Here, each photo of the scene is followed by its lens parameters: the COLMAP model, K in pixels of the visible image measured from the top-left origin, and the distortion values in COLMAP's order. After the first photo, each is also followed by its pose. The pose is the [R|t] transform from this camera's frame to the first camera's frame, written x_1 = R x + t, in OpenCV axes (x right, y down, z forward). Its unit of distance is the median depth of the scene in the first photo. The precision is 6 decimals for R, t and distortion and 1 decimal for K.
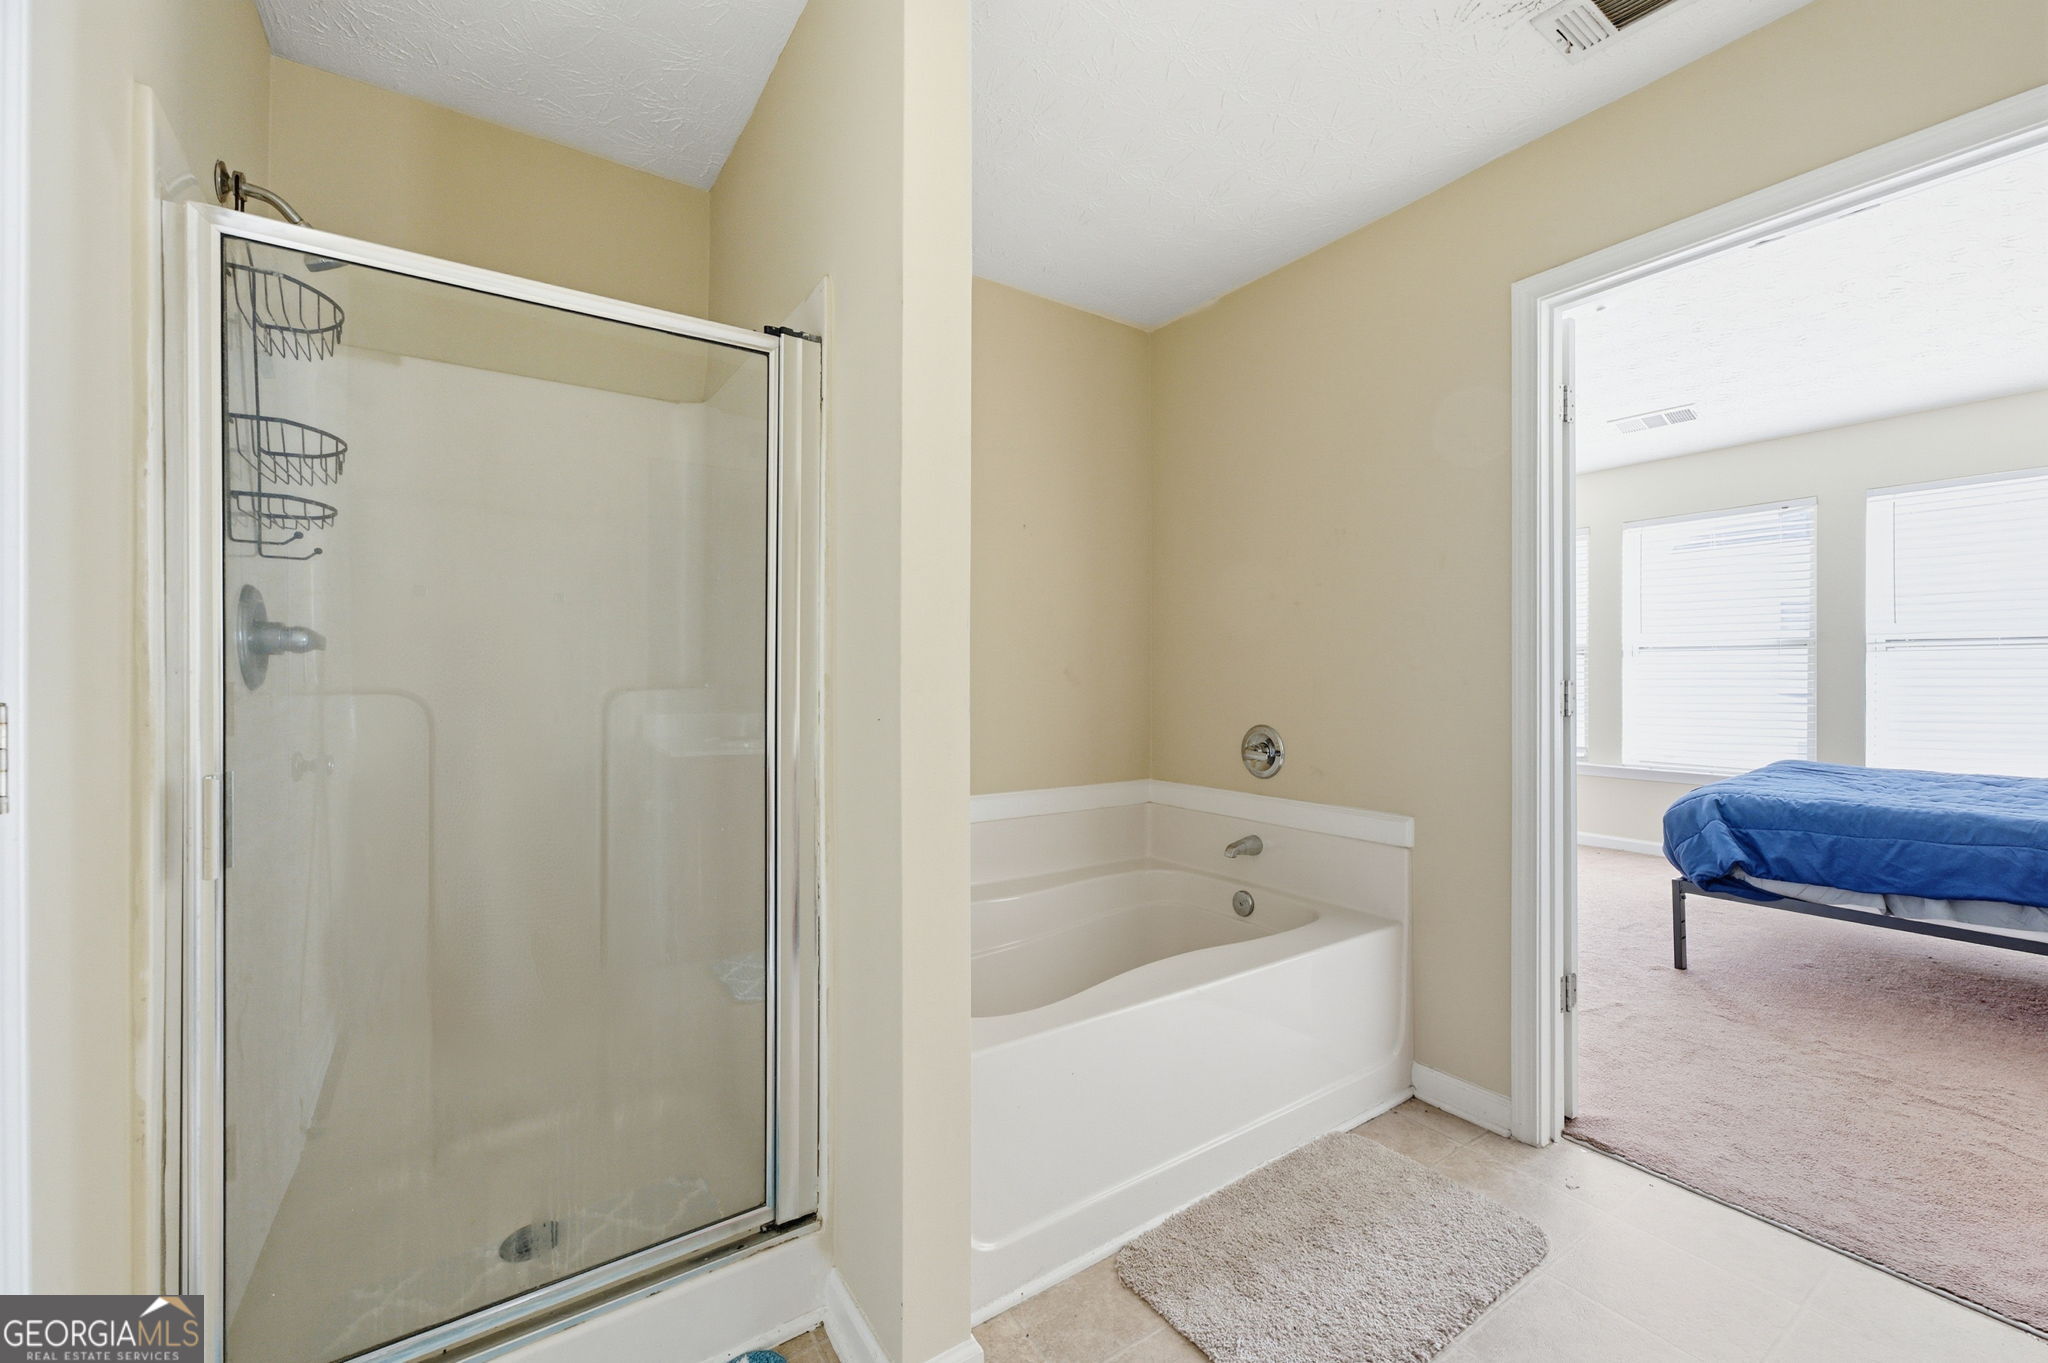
lens RADIAL K [[833.5, 0, 1013.0], [0, 833.5, 678.5], [0, 0, 1]] dist [-0.012733, 0.010036]
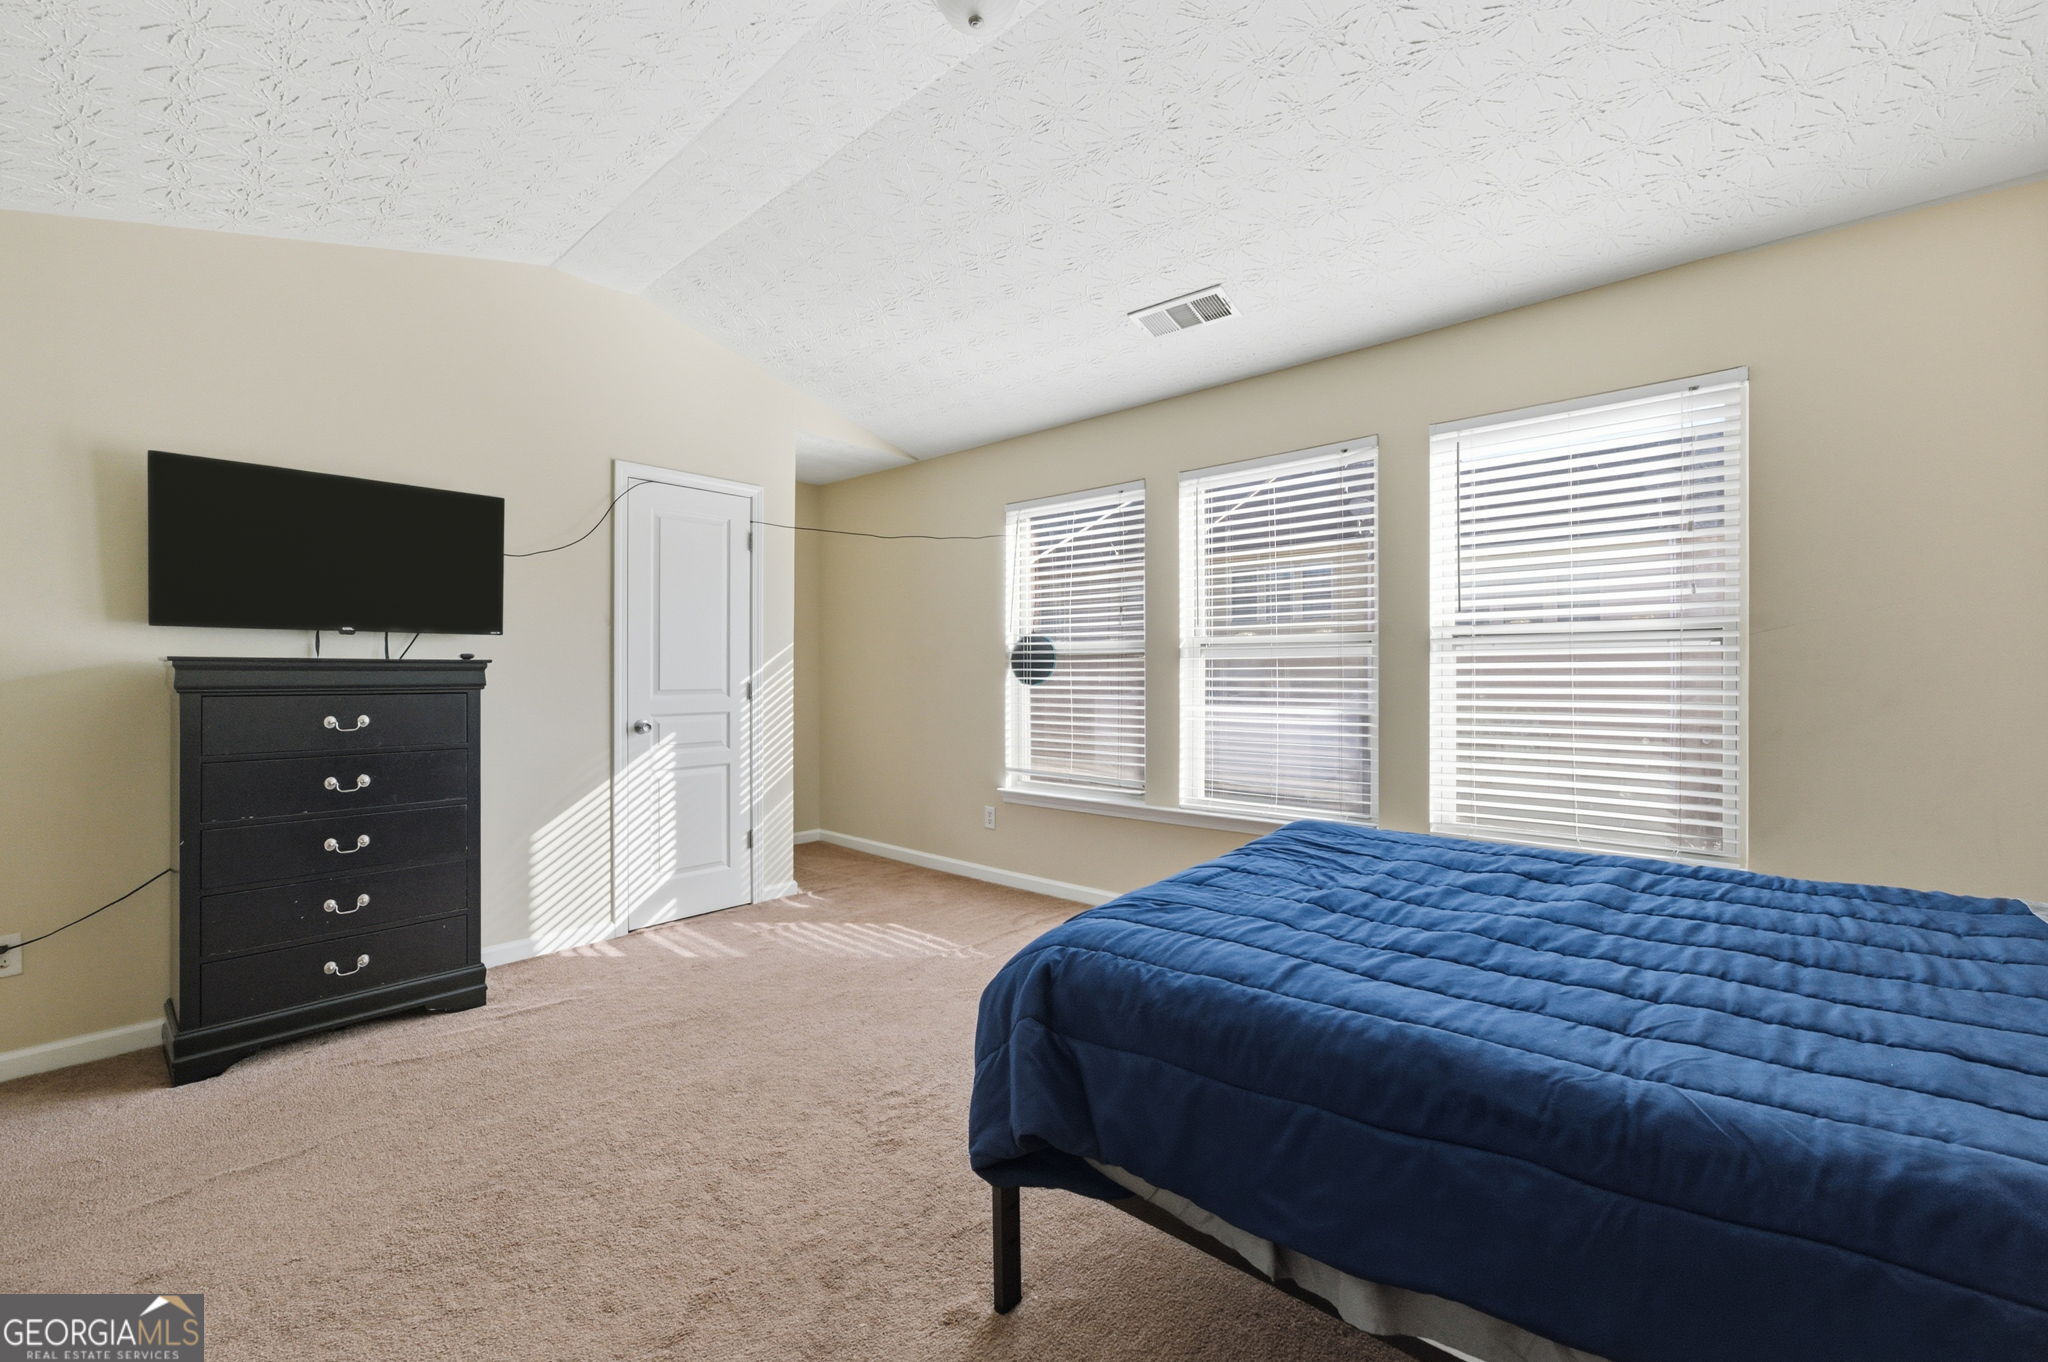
lens RADIAL K [[833.5, 0, 1013.0], [0, 833.5, 678.0], [0, 0, 1]] dist [-0.012733, 0.010036]
pose [[0.971538, 0.003323, 0.236861, 0.538381], [-0.004041, 0.999989, 0.002546, -0.012149], [-0.236850, -0.003431, 0.971540, 0.412595]]
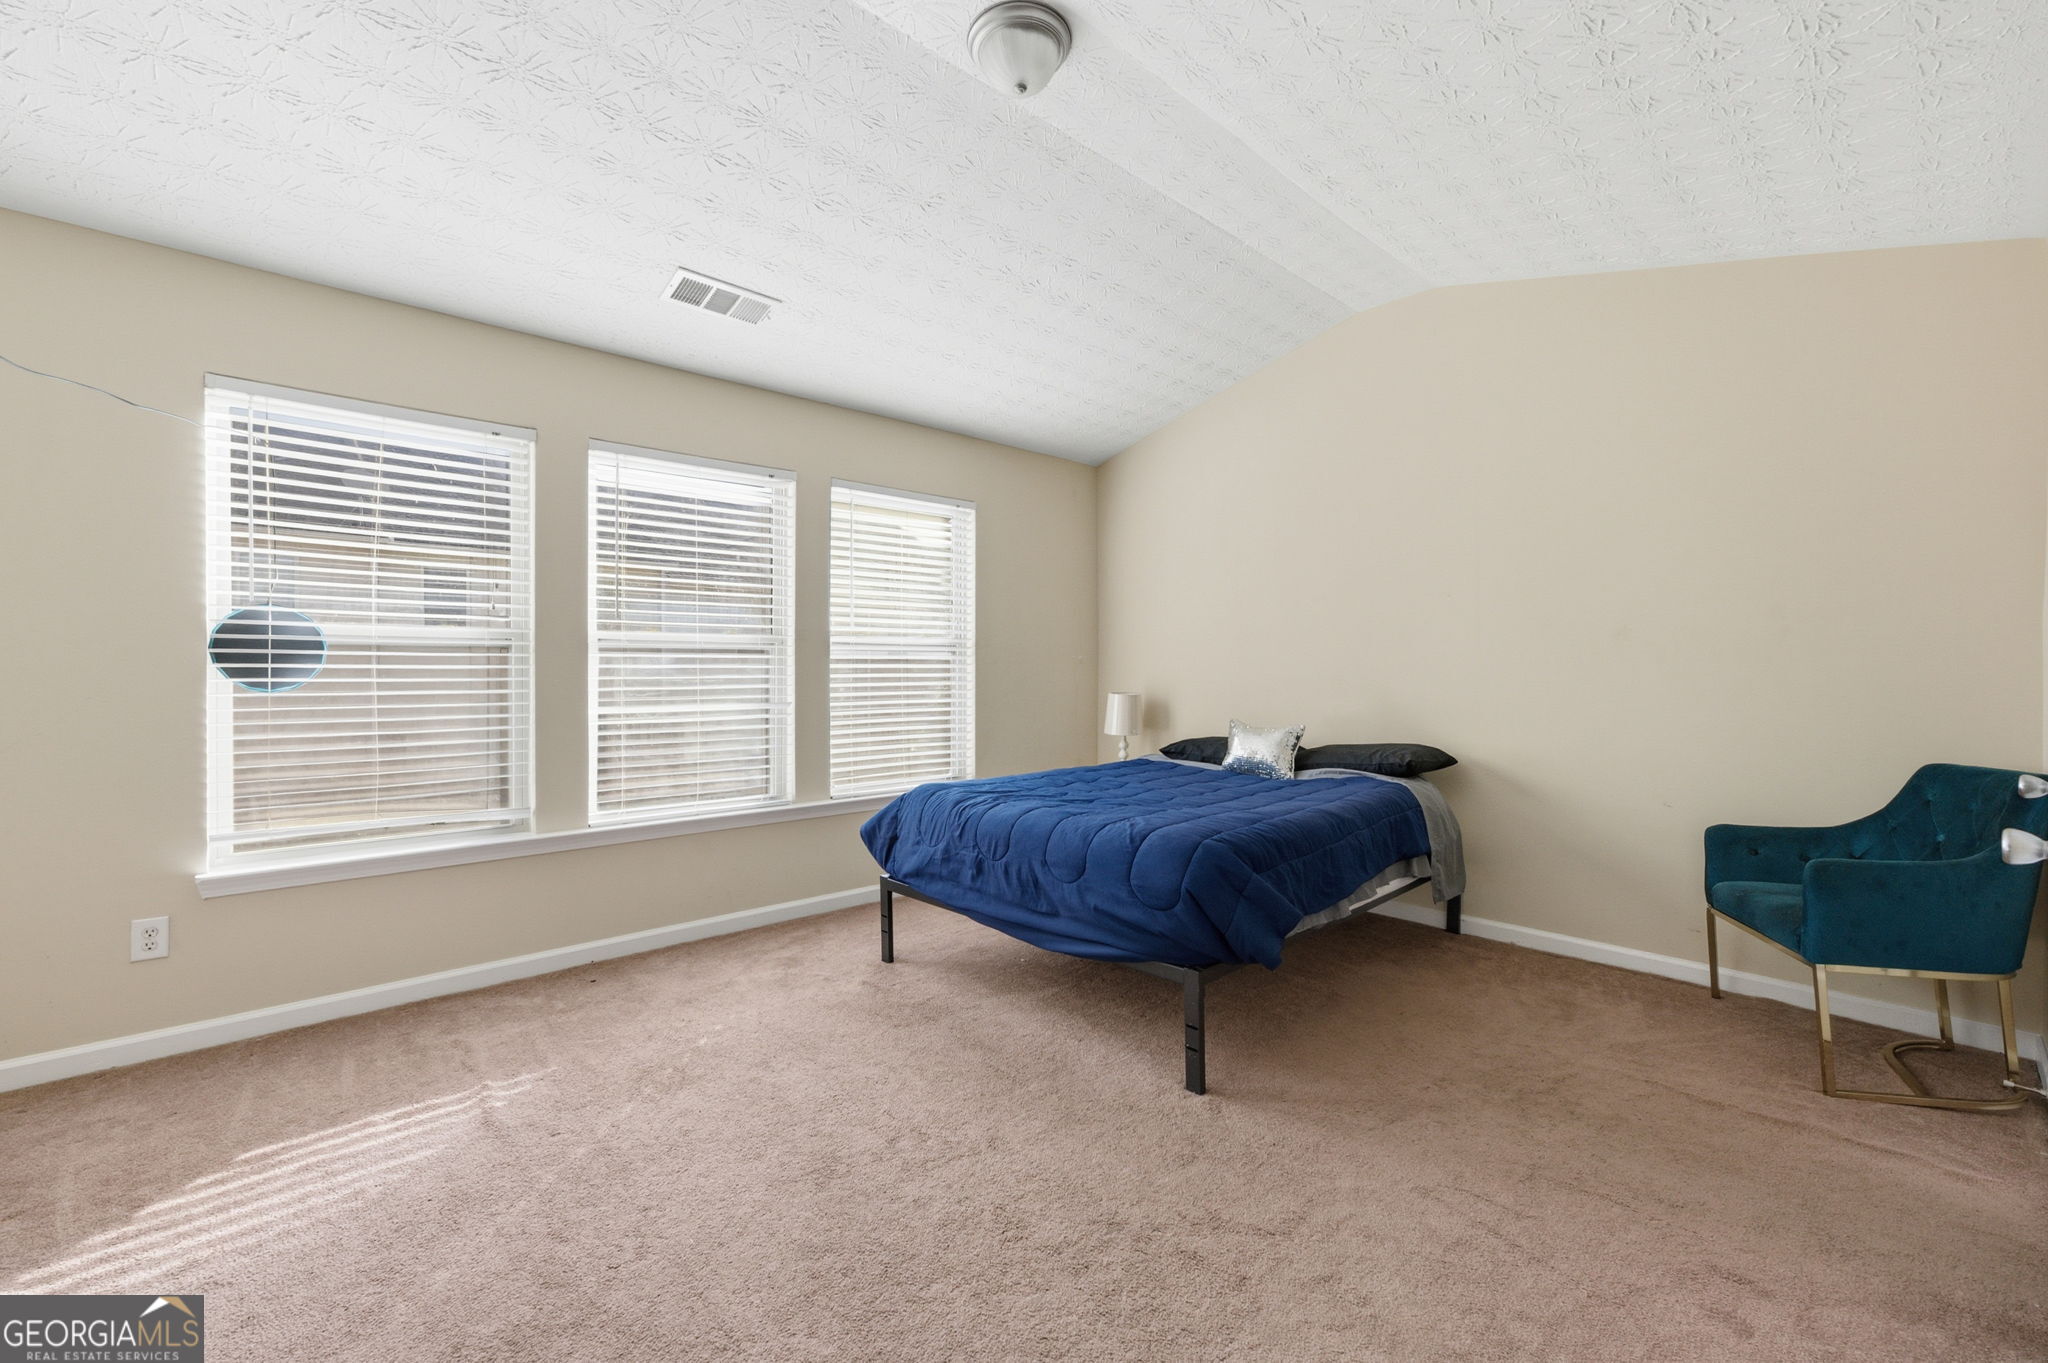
lens RADIAL K [[833.5, 0, 1013.0], [0, 833.5, 678.5], [0, 0, 1]] dist [-0.012733, 0.010036]
pose [[-0.113943, 0.003447, 0.993481, 0.112417], [0.009054, 0.999956, -0.002431, -0.003729], [-0.993446, 0.008718, -0.113969, 0.940883]]
